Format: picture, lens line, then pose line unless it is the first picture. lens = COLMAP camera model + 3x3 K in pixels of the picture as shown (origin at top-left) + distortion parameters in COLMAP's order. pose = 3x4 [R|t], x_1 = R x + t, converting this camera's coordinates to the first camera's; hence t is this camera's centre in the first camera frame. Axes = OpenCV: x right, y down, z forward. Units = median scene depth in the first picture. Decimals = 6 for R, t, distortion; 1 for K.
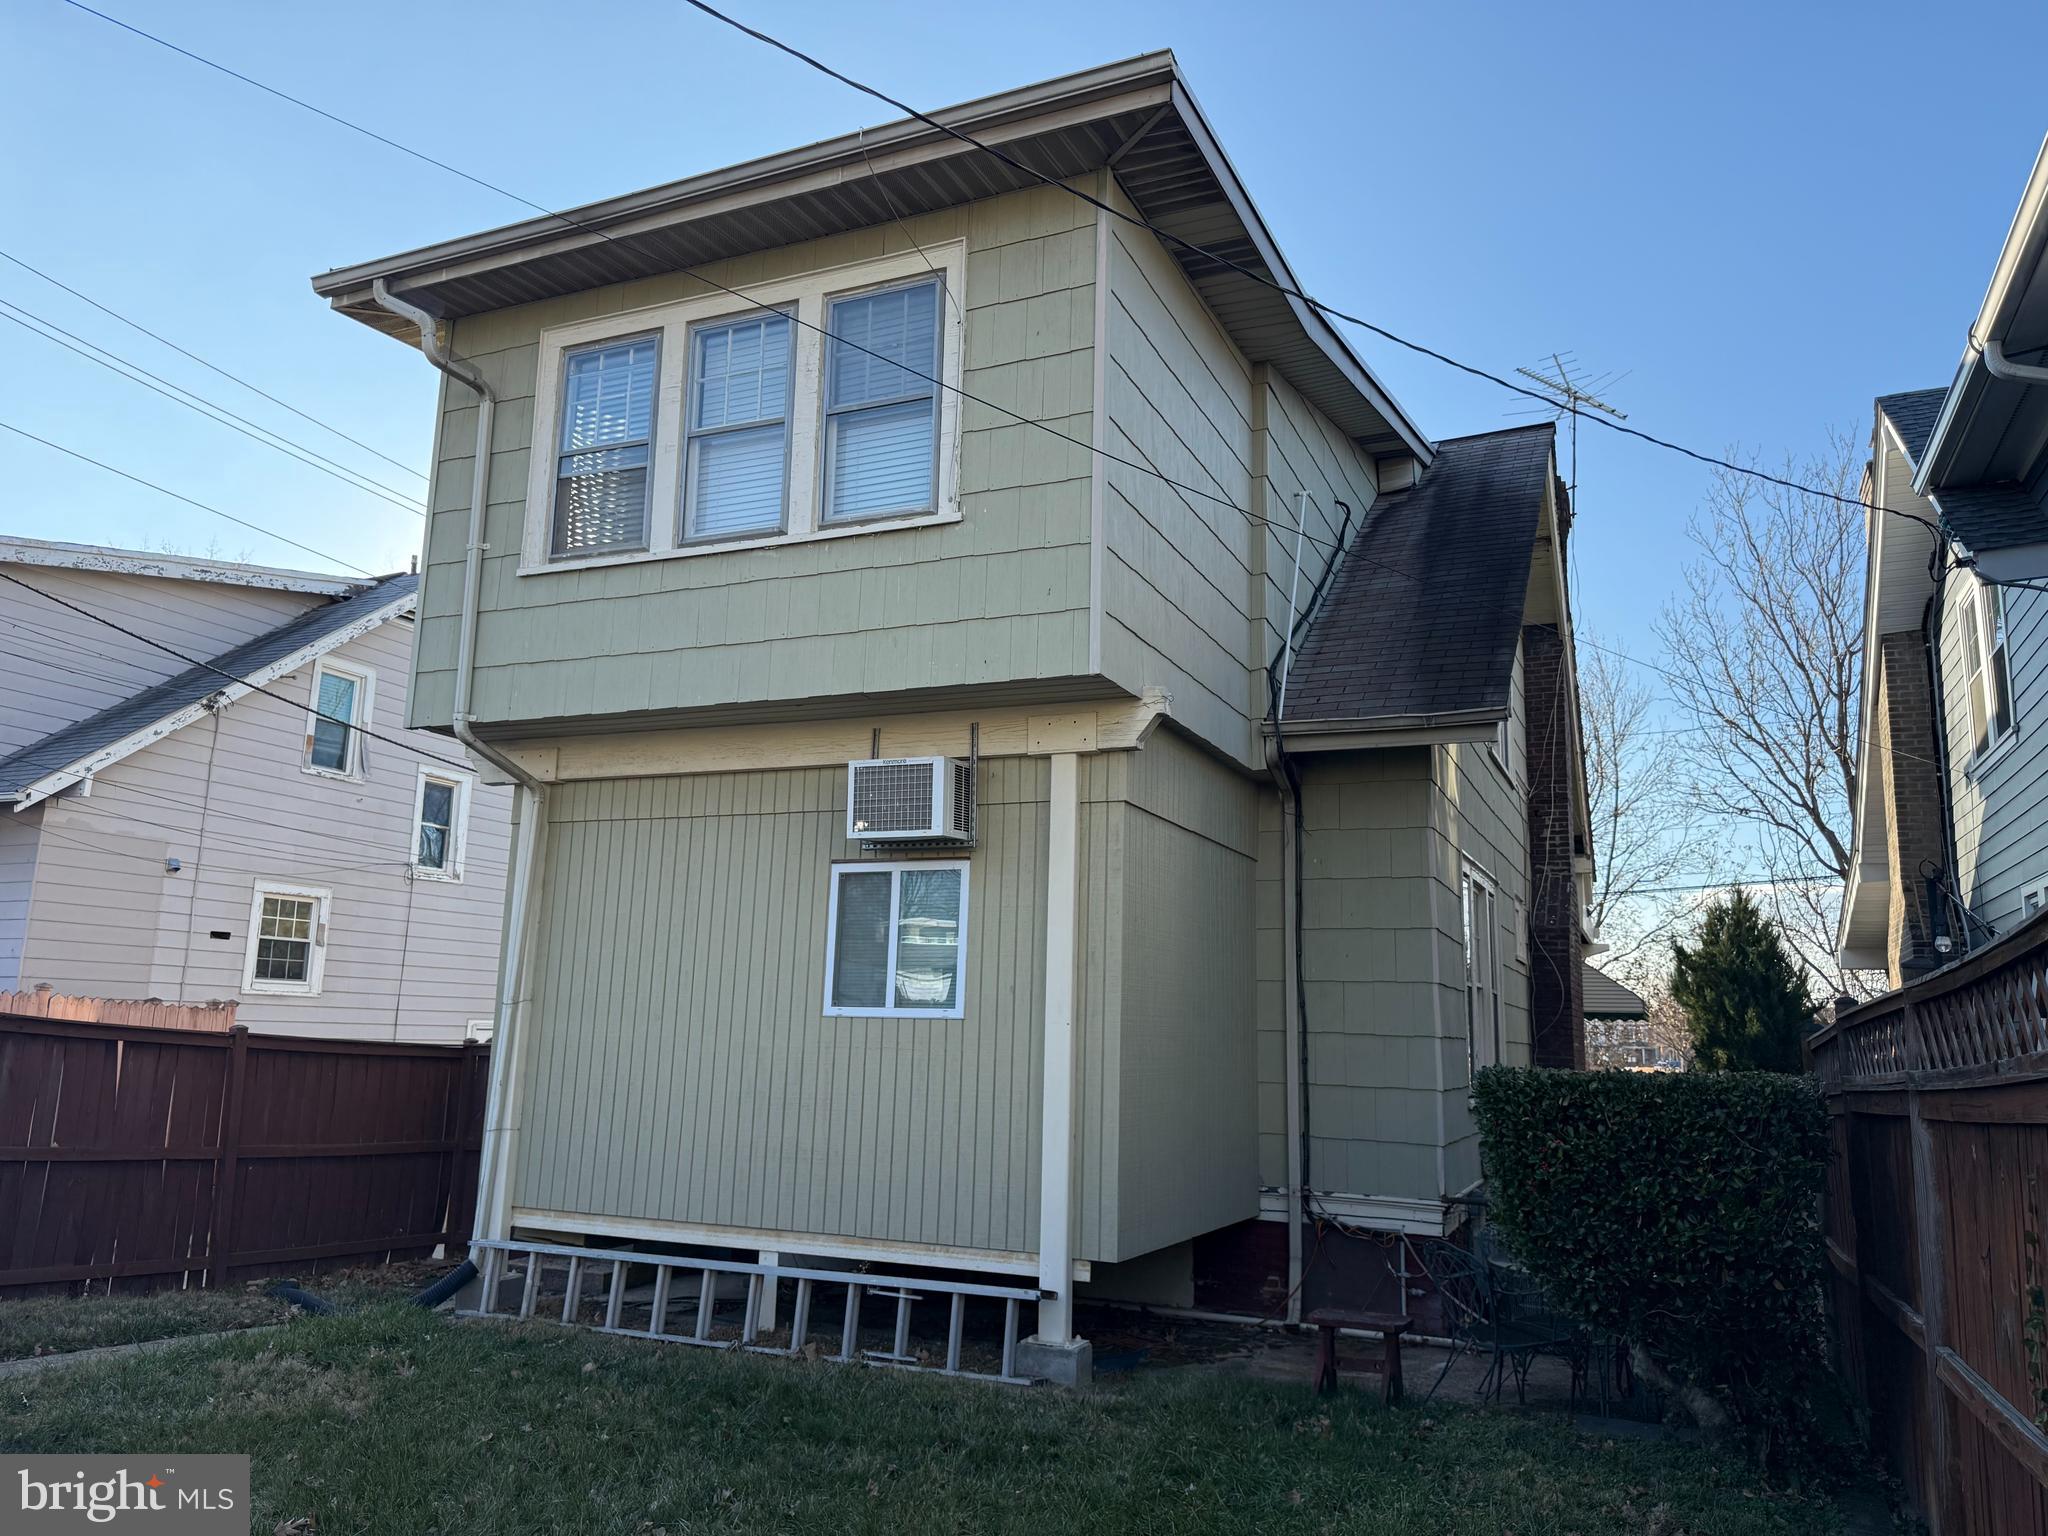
lens RADIAL K [[1465.8, 0, 1024.0], [0, 1465.8, 768.0], [0, 0, 1]] dist [0.038579, -0.004377]
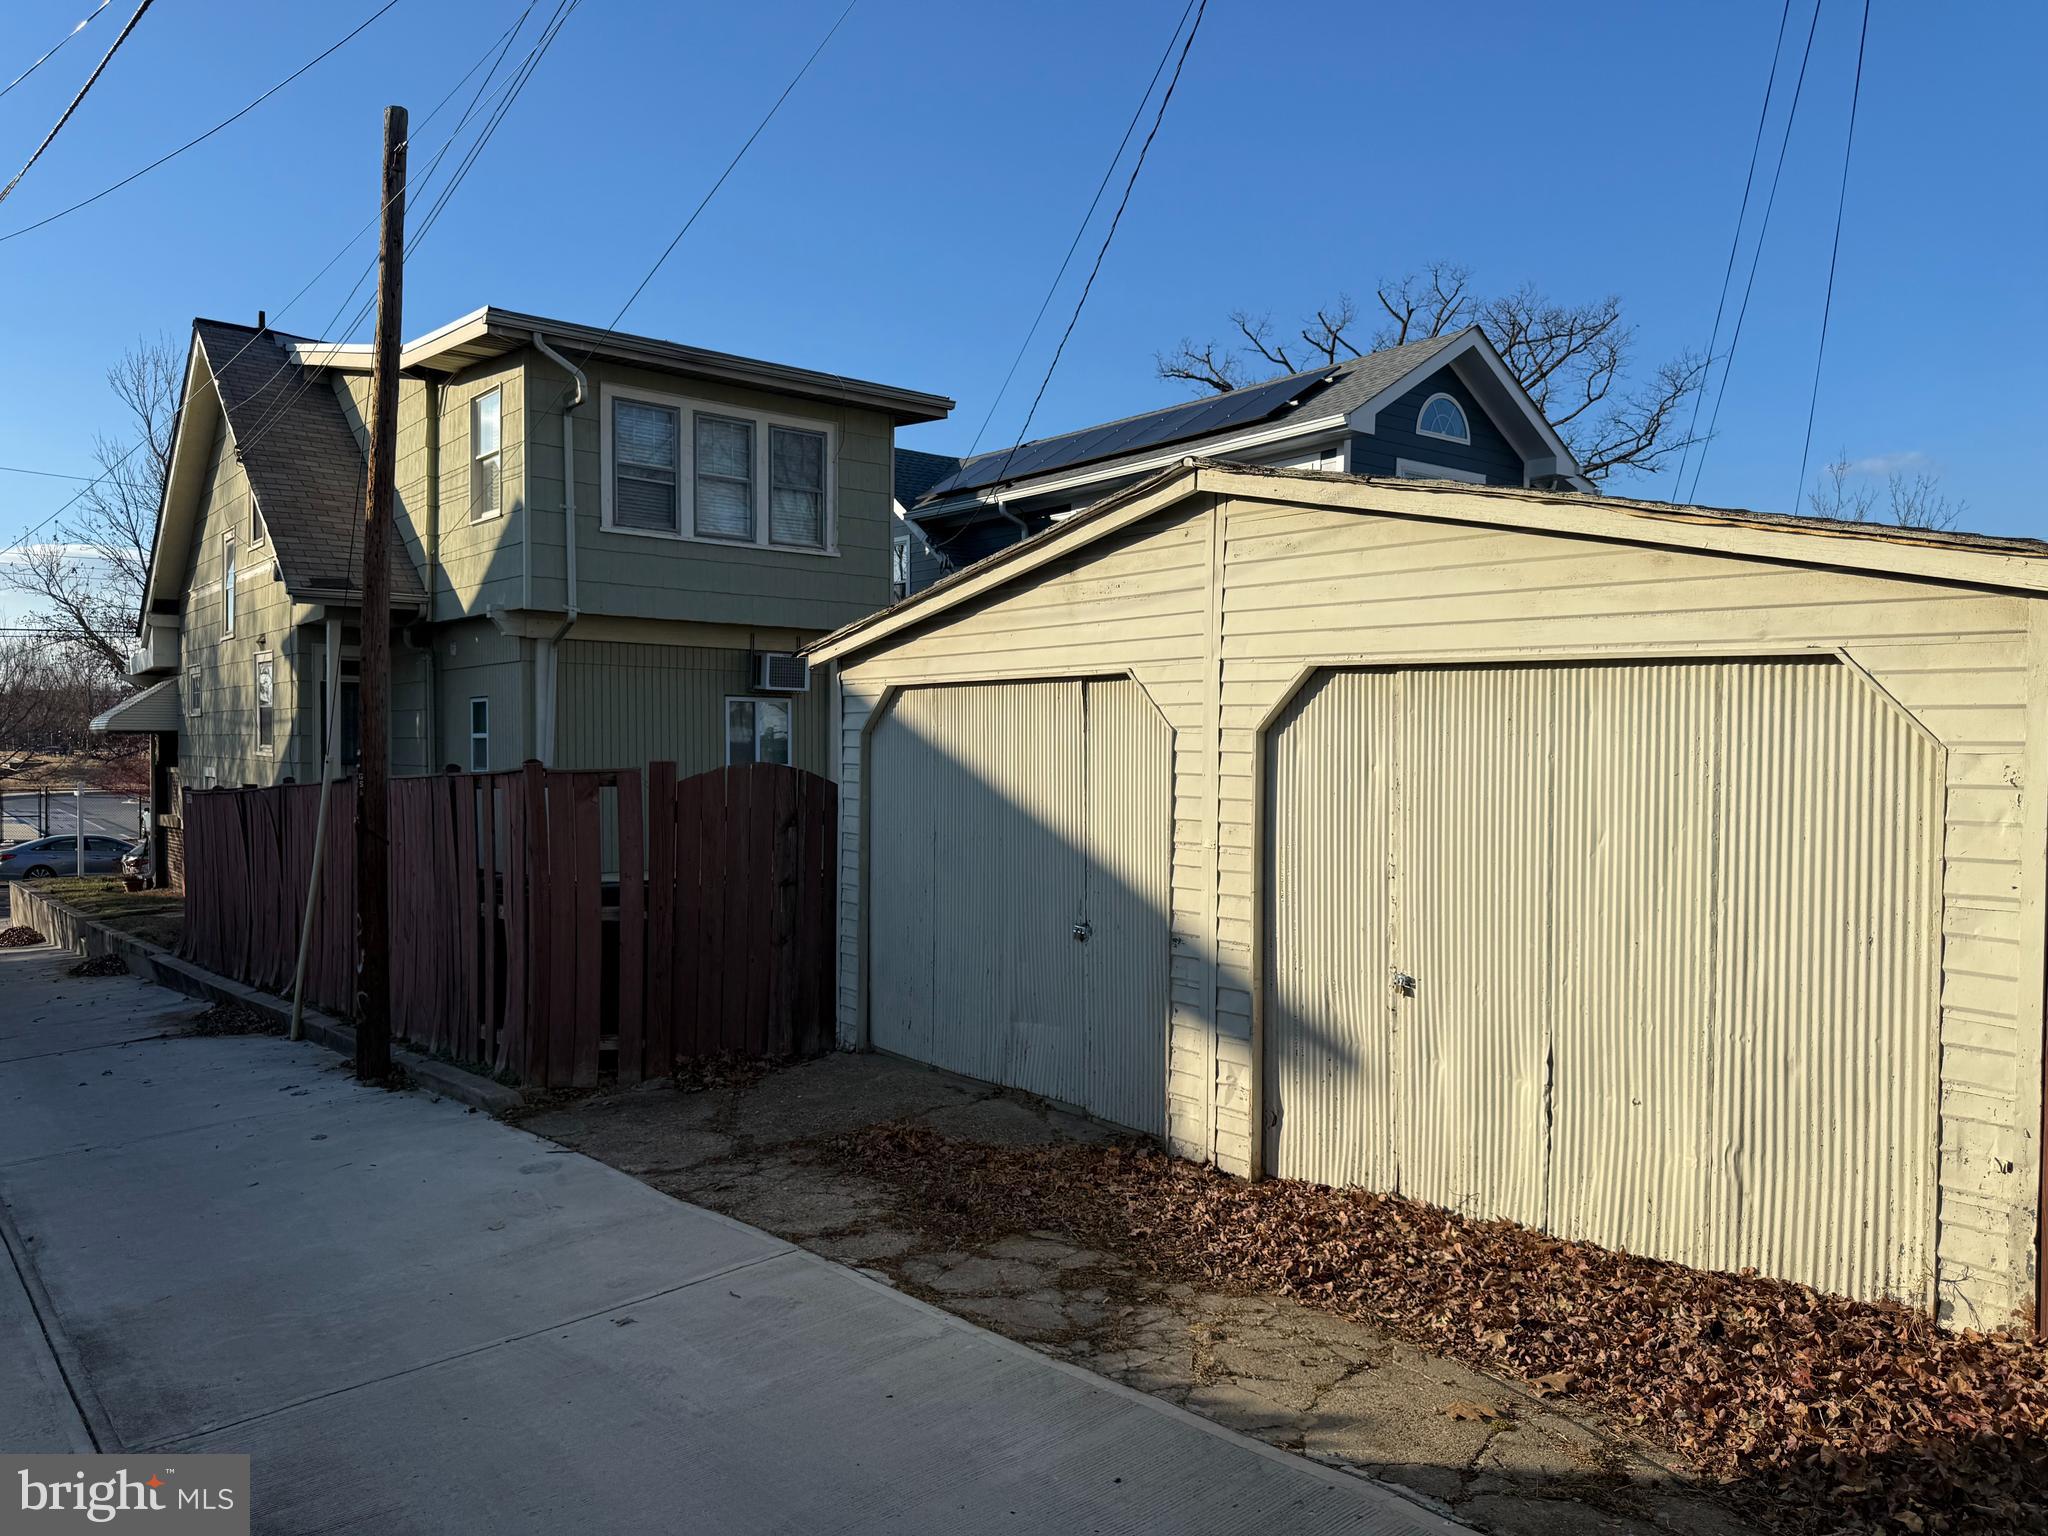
lens RADIAL K [[1465.8, 0, 1024.0], [0, 1465.8, 768.0], [0, 0, 1]] dist [0.038579, -0.004377]
pose [[0.438358, -0.037194, 0.898031, -1.790261], [-0.158608, 0.980263, 0.118021, -0.145607], [-0.884695, -0.194170, 0.423807, -0.270095]]
